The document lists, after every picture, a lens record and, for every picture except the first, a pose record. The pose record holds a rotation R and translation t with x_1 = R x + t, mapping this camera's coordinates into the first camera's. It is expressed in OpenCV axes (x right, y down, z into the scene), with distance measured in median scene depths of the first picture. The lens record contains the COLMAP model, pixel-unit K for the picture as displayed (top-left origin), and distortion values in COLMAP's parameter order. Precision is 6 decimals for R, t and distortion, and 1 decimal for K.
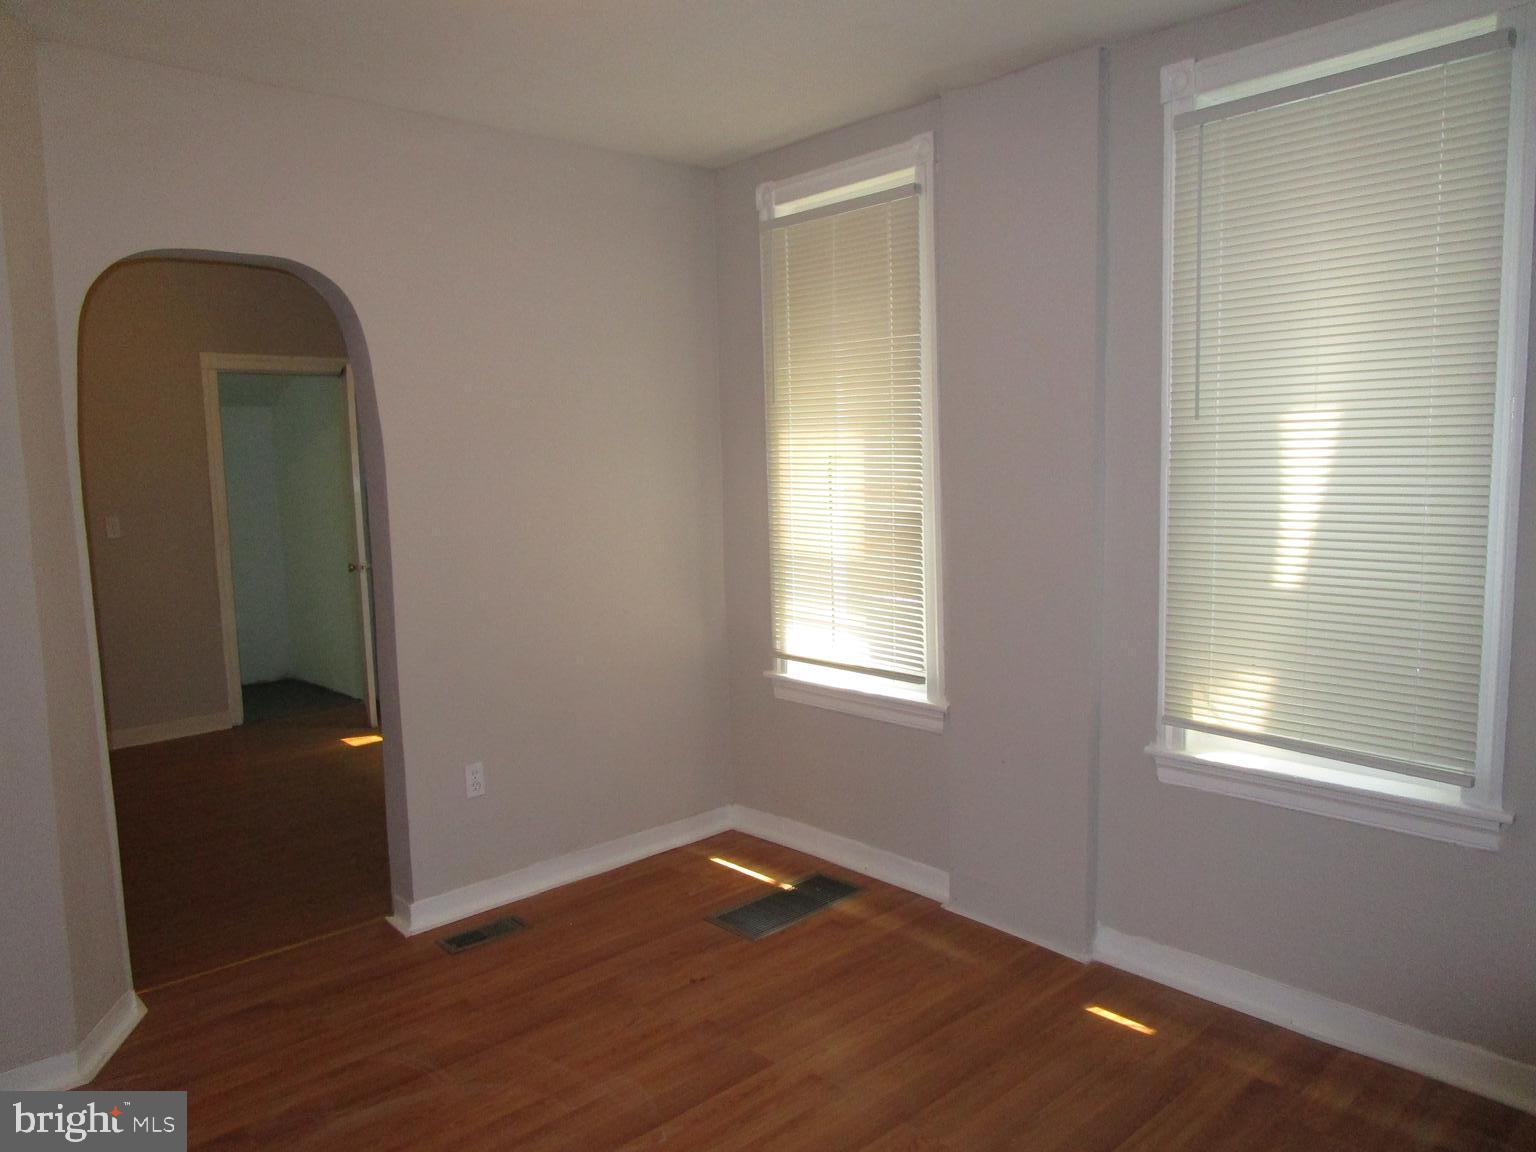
lens RADIAL K [[1169.7, 0, 768.0], [0, 1169.7, 576.0], [0, 0, 1]] dist [-0.009058, -0.002691]
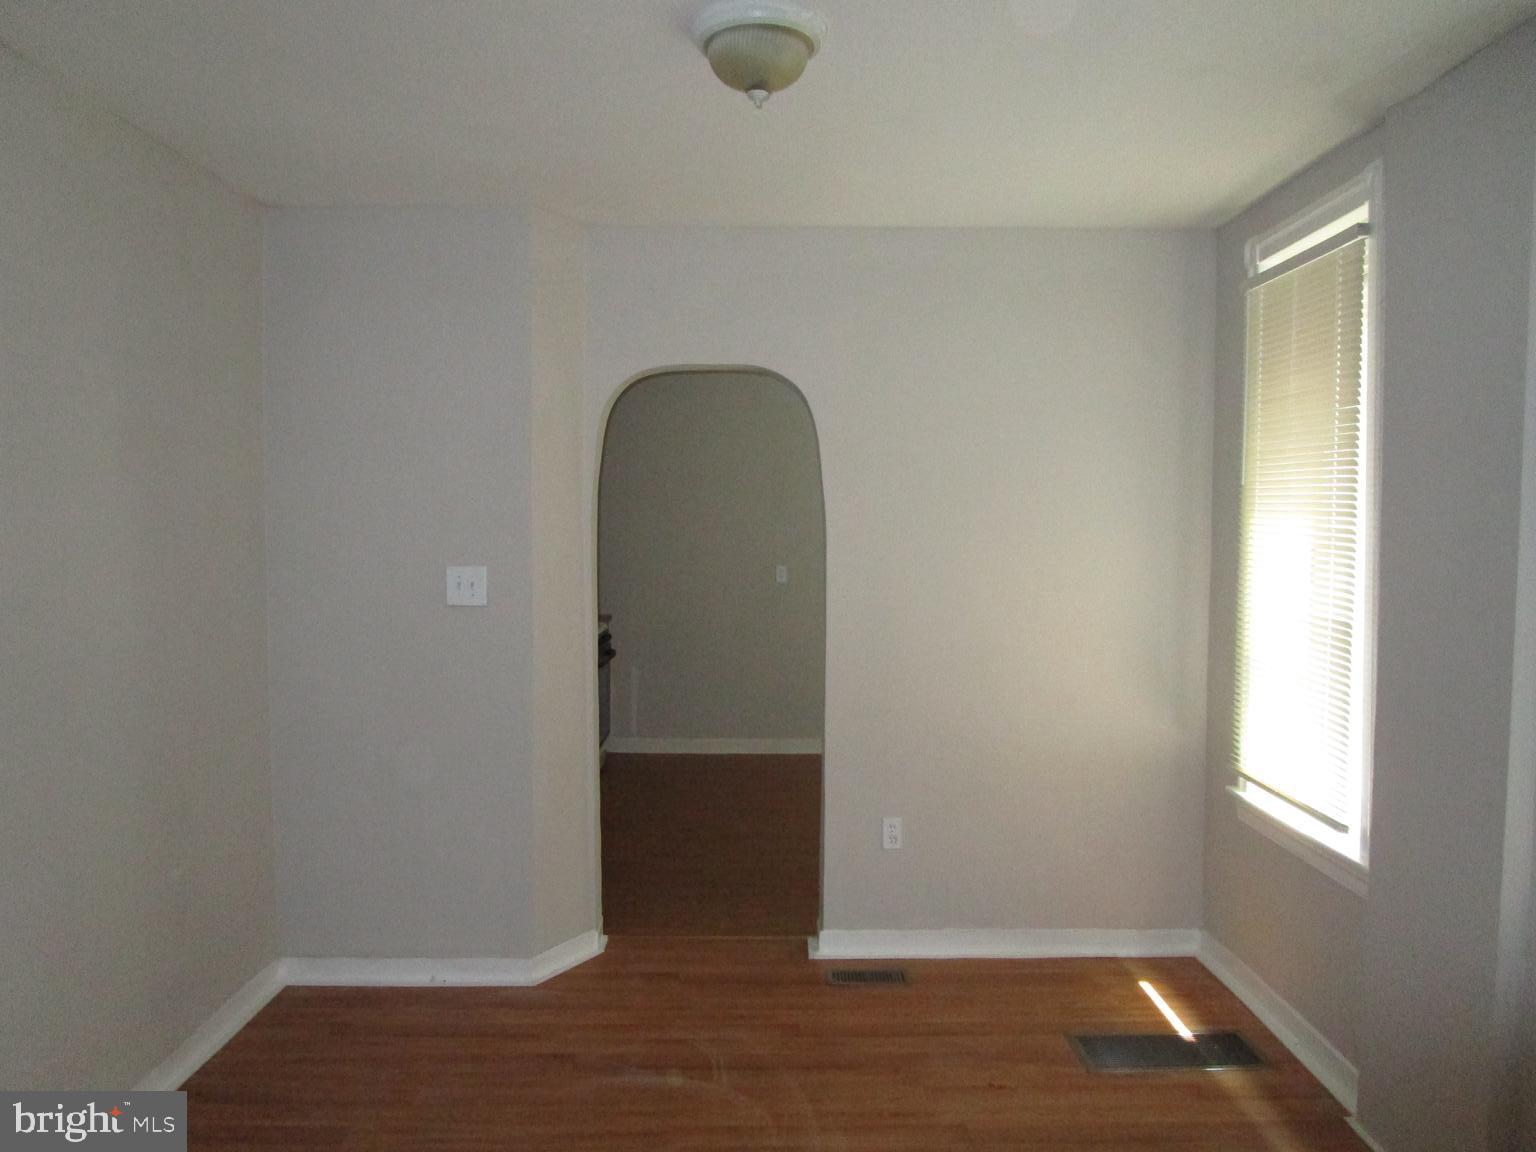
lens RADIAL K [[1169.7, 0, 768.0], [0, 1169.7, 576.0], [0, 0, 1]] dist [-0.009058, -0.002691]
pose [[0.716615, 0.063586, -0.694565, 0.407187], [-0.094579, 0.995496, -0.006446, -0.043642], [0.691027, 0.070311, 0.719402, 0.138198]]
